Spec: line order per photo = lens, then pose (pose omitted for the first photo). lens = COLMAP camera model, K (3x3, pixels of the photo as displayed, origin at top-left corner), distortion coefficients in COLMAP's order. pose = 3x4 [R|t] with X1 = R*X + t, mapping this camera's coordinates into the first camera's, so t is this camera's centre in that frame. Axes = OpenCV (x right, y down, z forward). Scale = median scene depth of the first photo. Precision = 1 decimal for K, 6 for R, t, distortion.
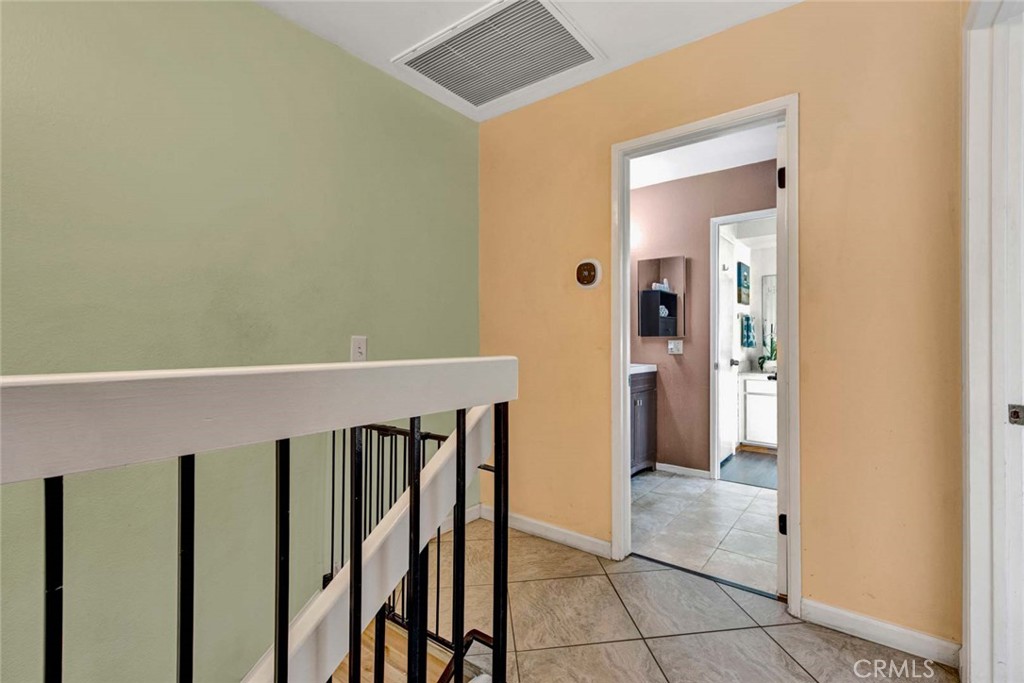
lens RADIAL K [[452.0, 0, 513.8], [0, 452.0, 339.0], [0, 0, 1]] dist [0.002286, -0.000580]
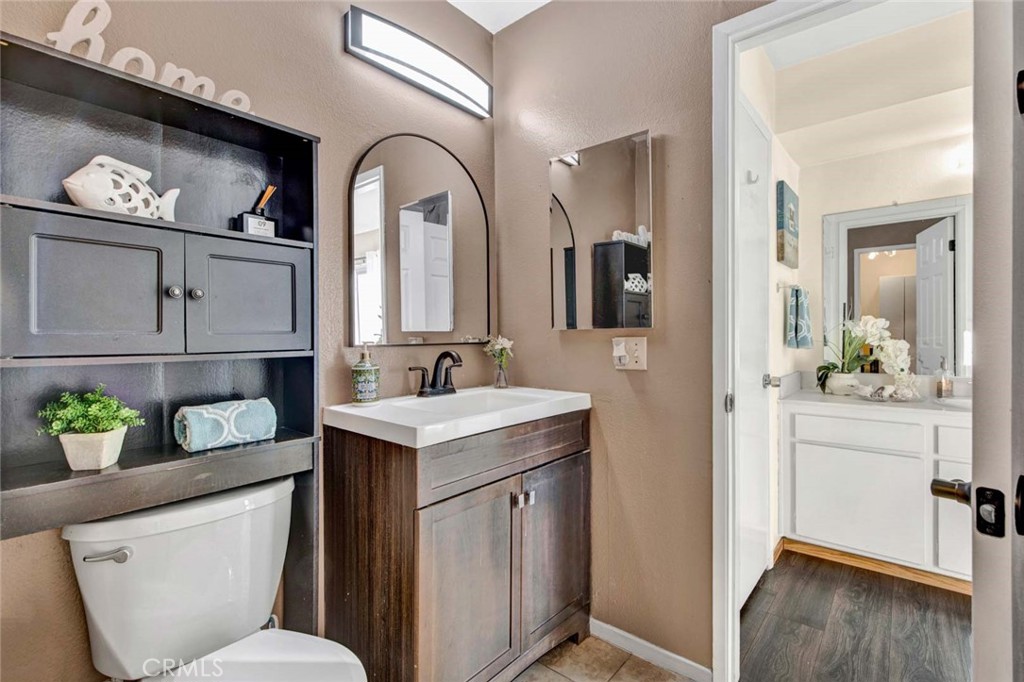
lens RADIAL K [[452.0, 0, 511.9], [0, 452.0, 336.6], [0, 0, 1]] dist [0.002286, -0.000580]
pose [[0.998631, -0.006589, -0.051900, 0.226167], [0.007119, 0.999924, 0.010043, -0.002575], [0.051829, -0.010399, 0.998602, 0.482295]]
